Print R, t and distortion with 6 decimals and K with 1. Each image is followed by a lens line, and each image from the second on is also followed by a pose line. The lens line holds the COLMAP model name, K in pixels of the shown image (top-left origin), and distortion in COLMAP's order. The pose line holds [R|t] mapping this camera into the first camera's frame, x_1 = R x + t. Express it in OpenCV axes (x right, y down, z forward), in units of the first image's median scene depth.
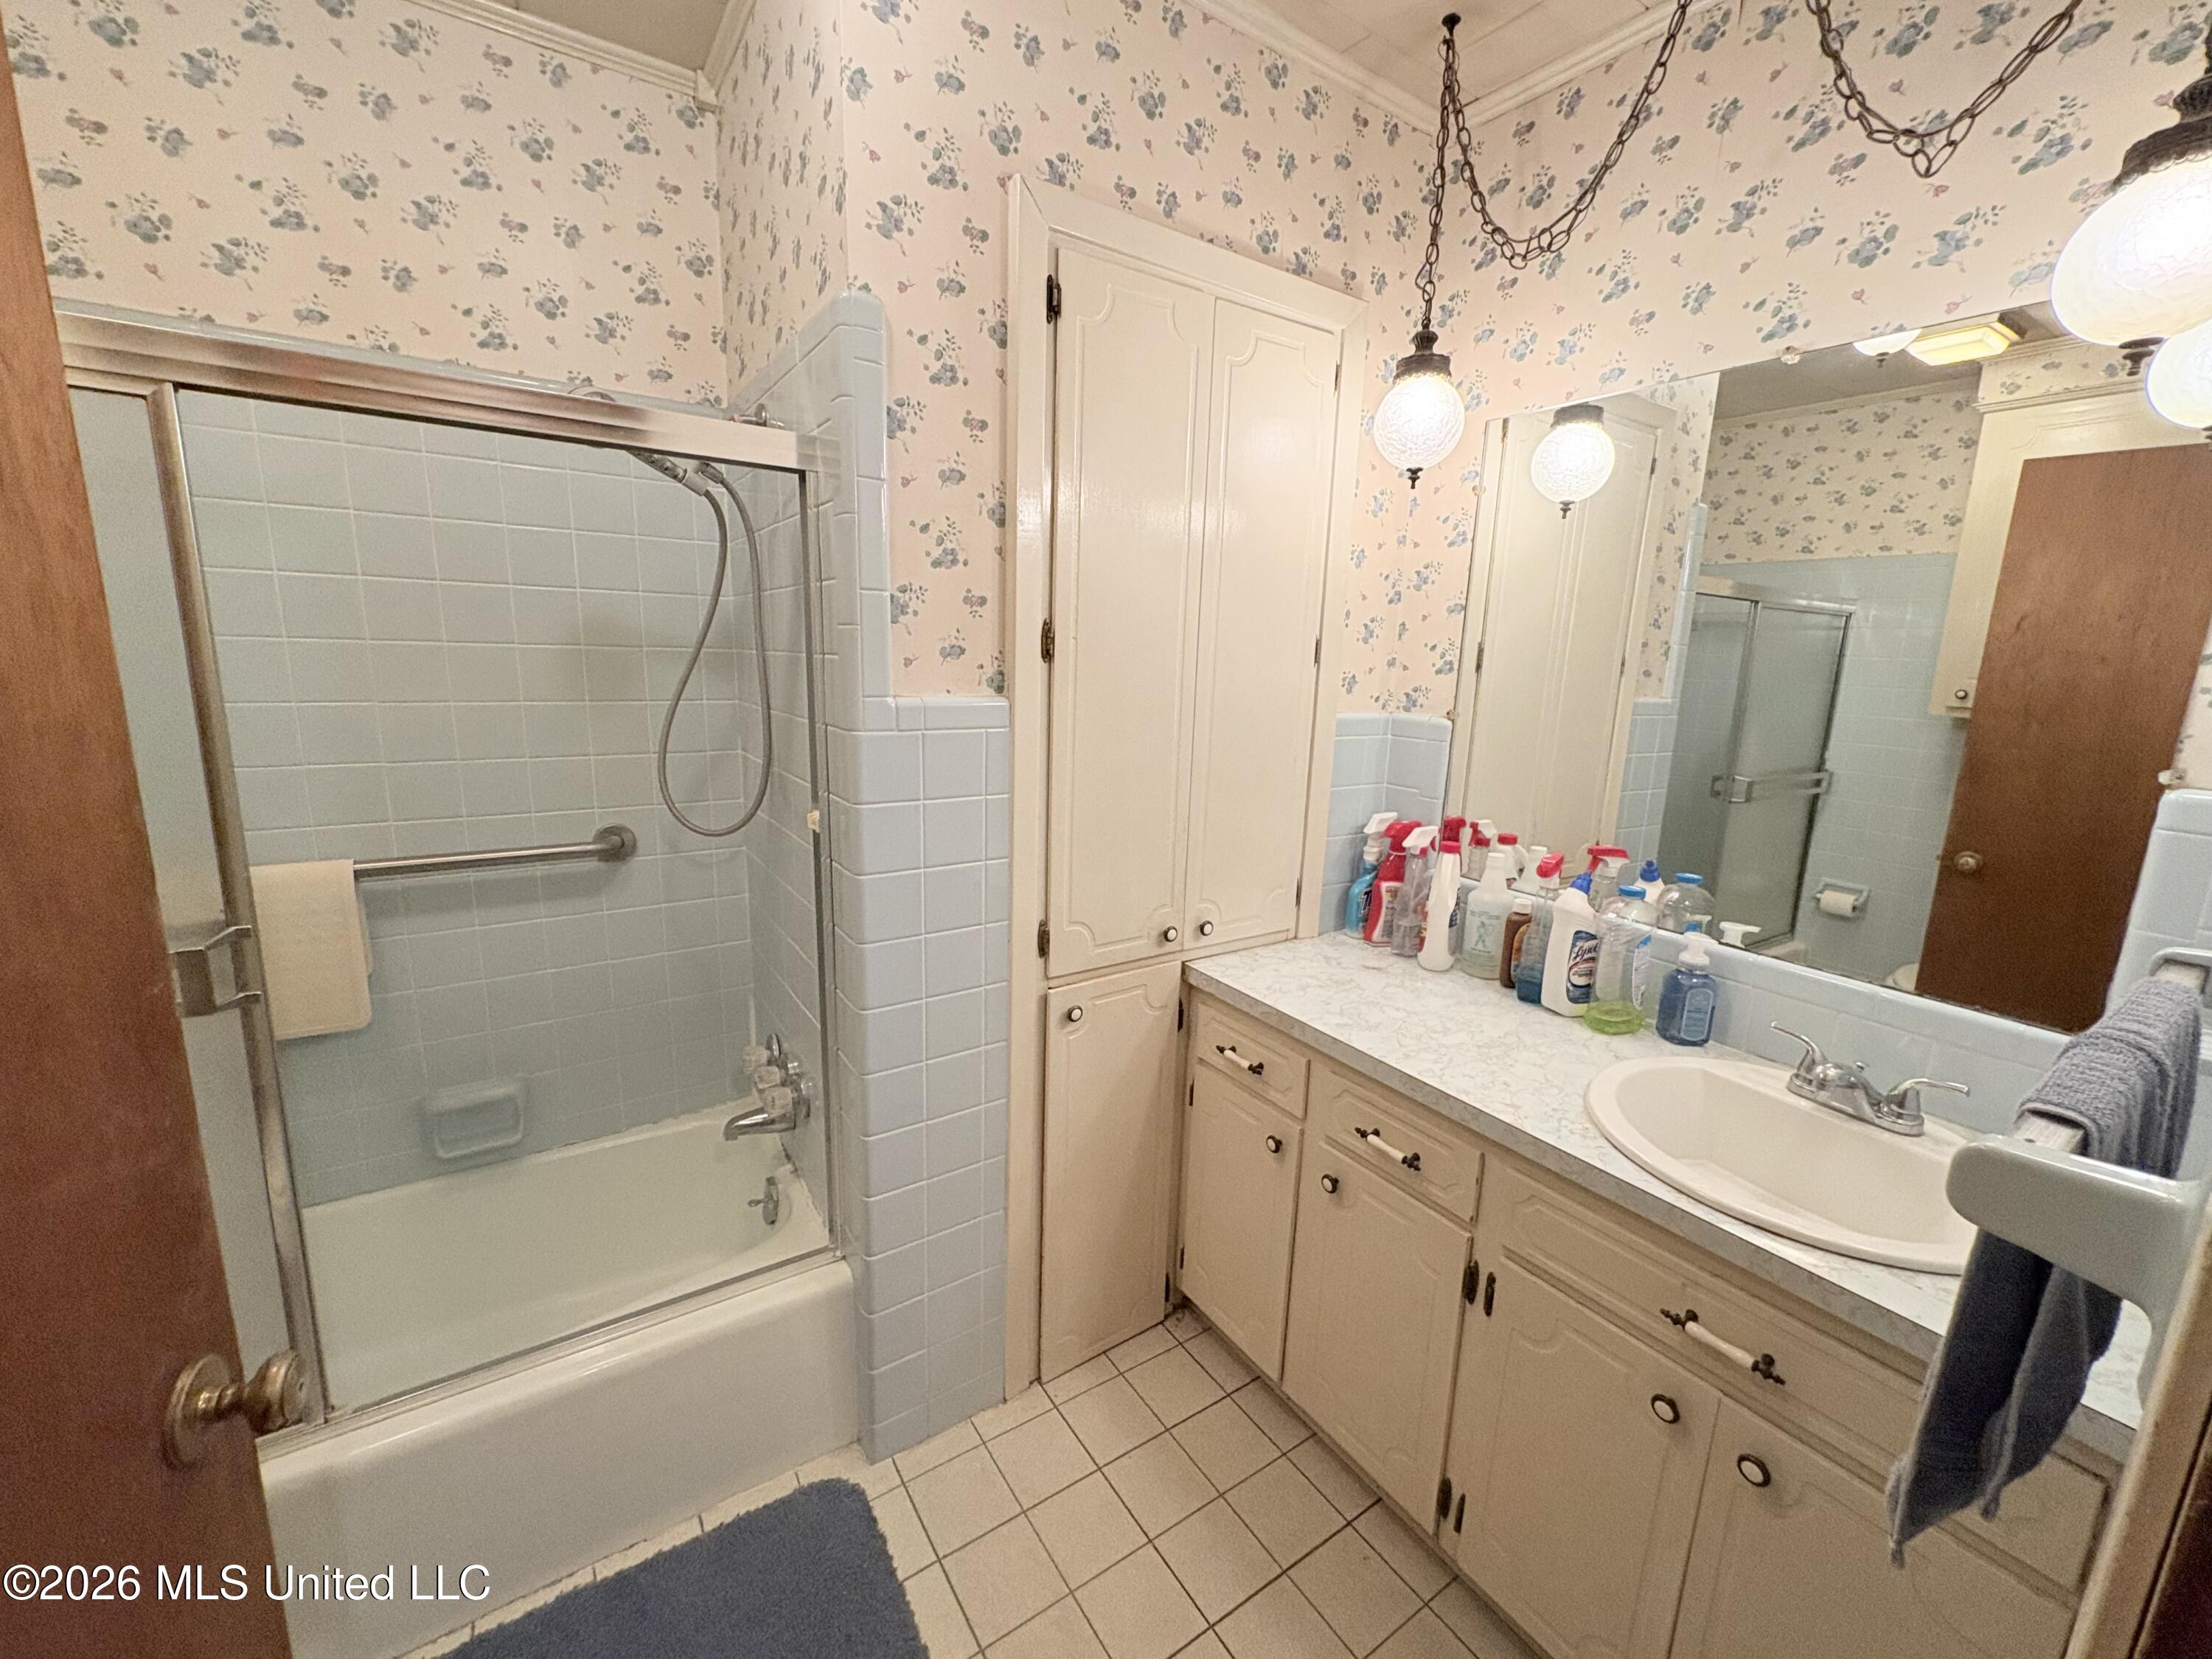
lens RADIAL K [[883.1, 0, 1104.5], [0, 883.1, 827.9], [0, 0, 1]] dist [-0.000394, 0.000258]
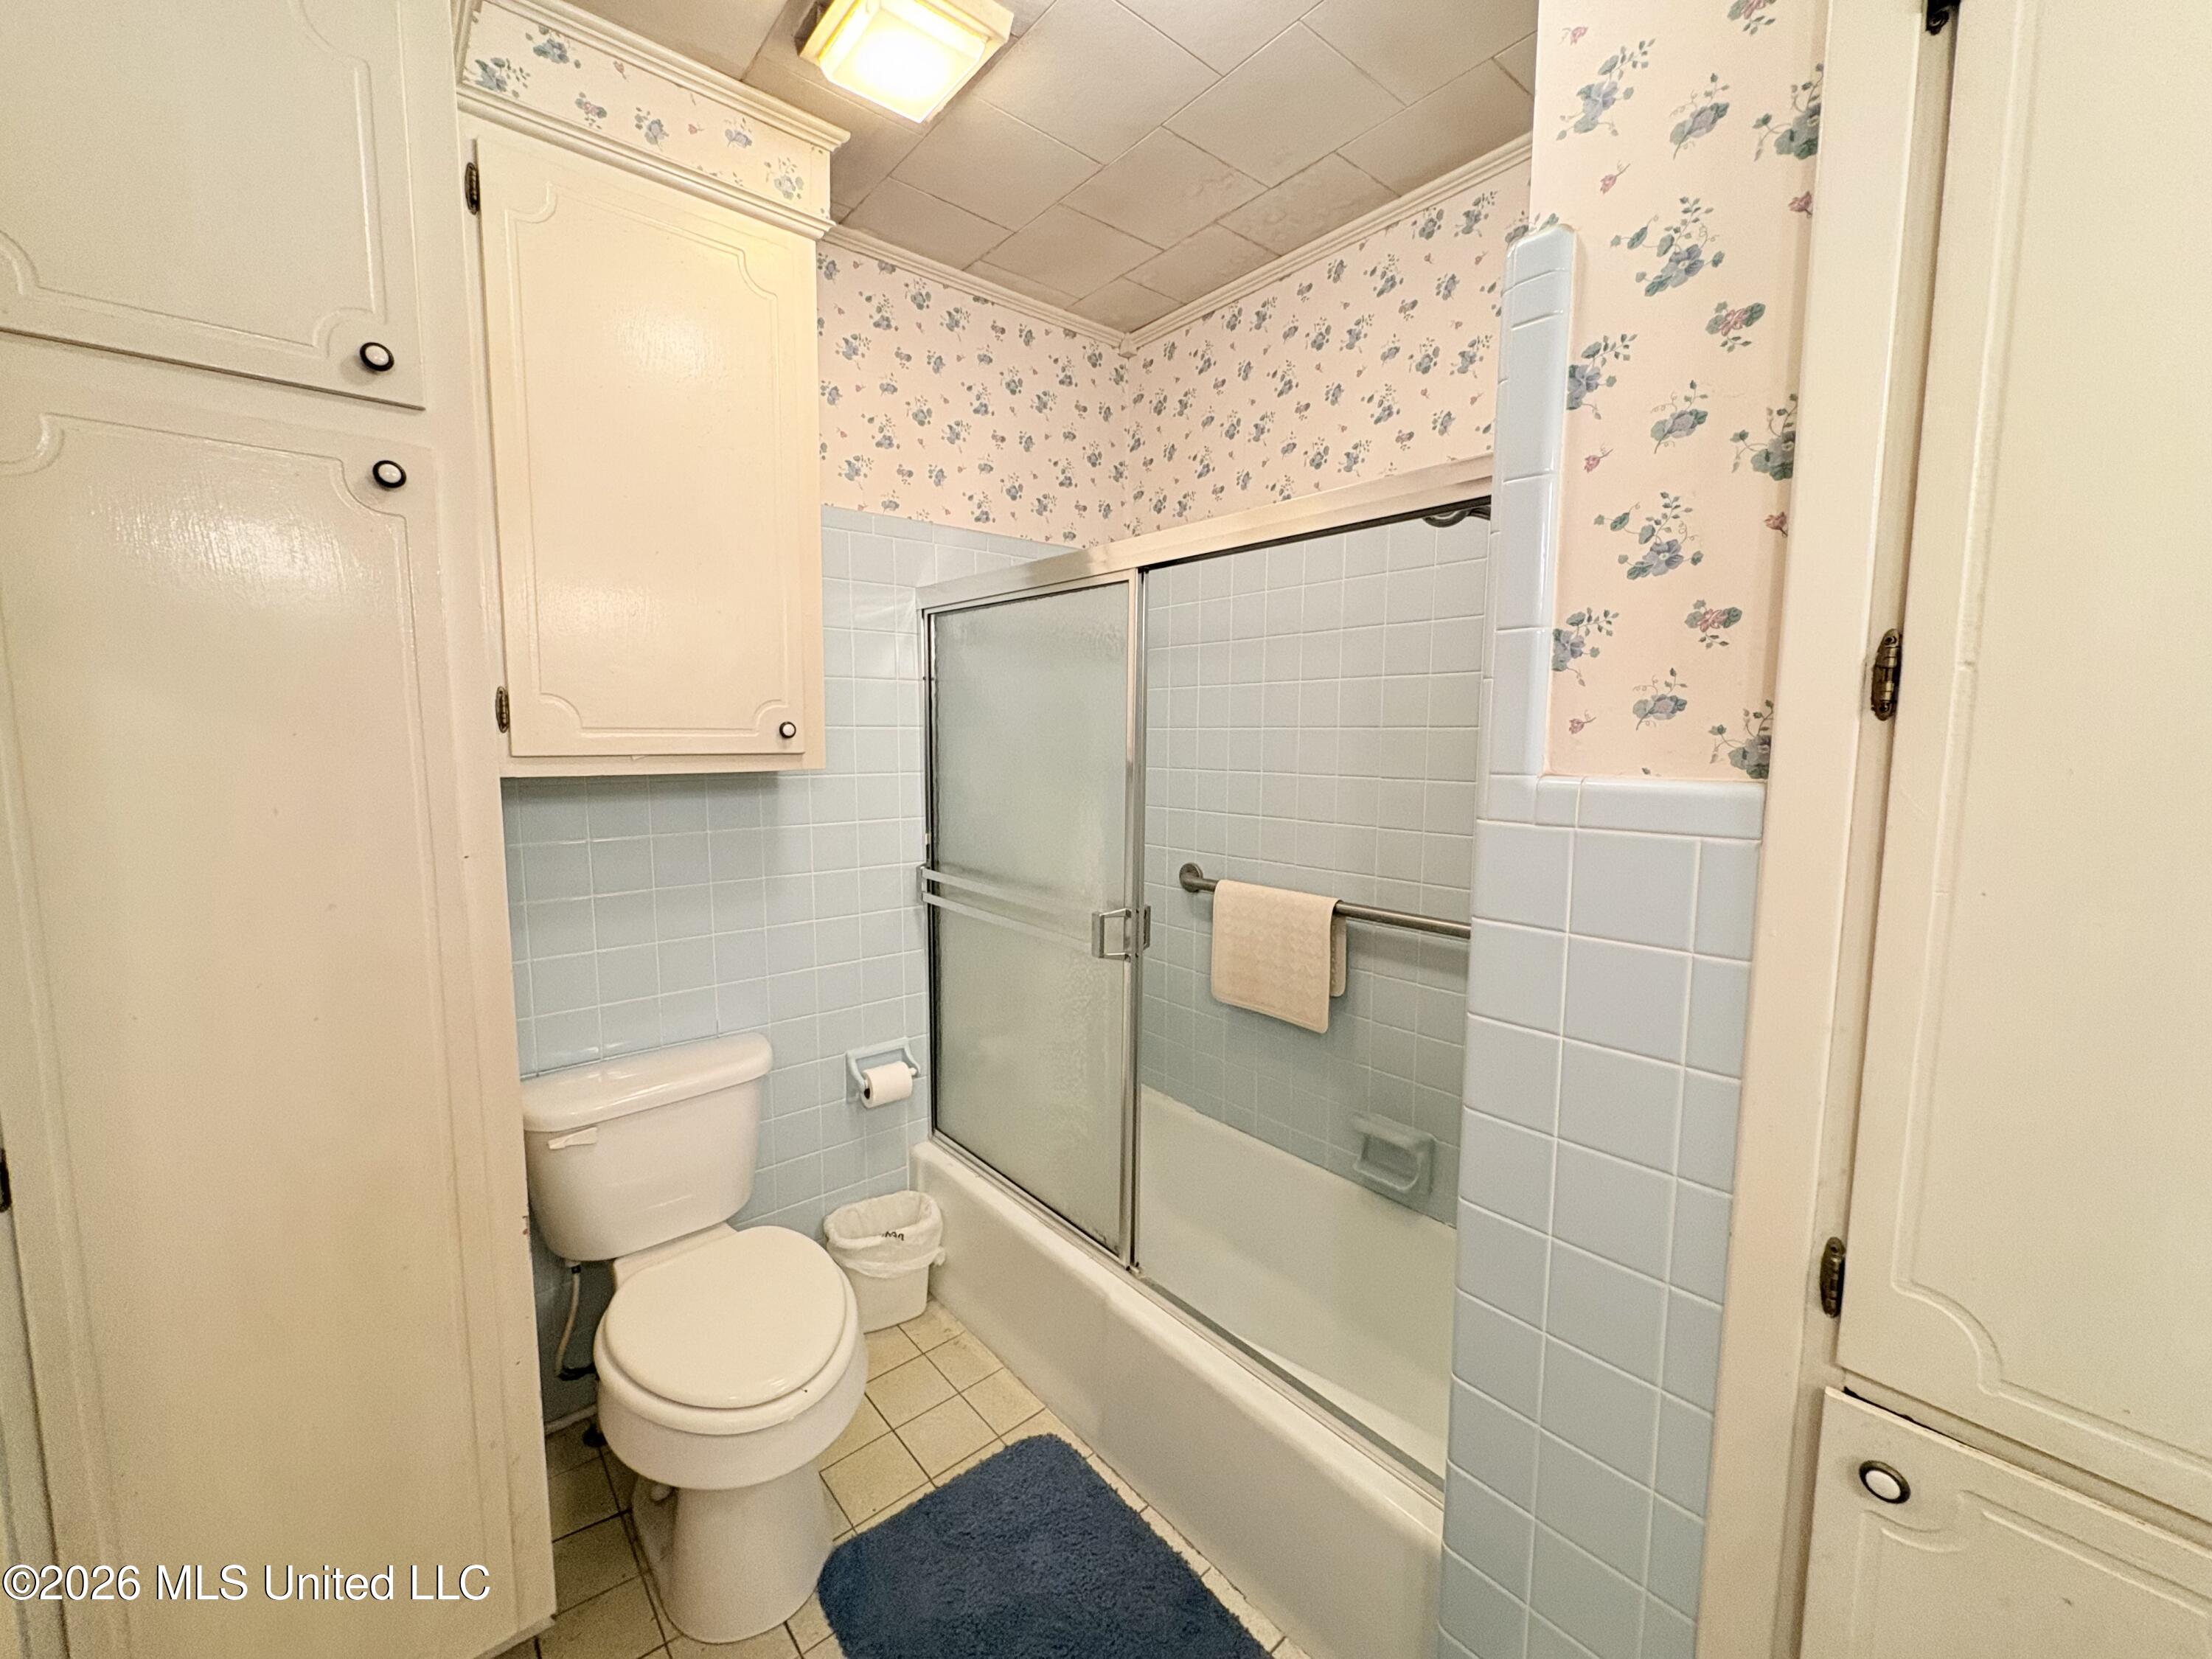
lens RADIAL K [[883.1, 0, 1104.5], [0, 883.1, 827.9], [0, 0, 1]] dist [-0.000394, 0.000258]
pose [[0.121019, 0.077176, -0.989645, 0.403443], [-0.192811, 0.979813, 0.052831, -0.077106], [0.973744, 0.184421, 0.133457, 0.570340]]
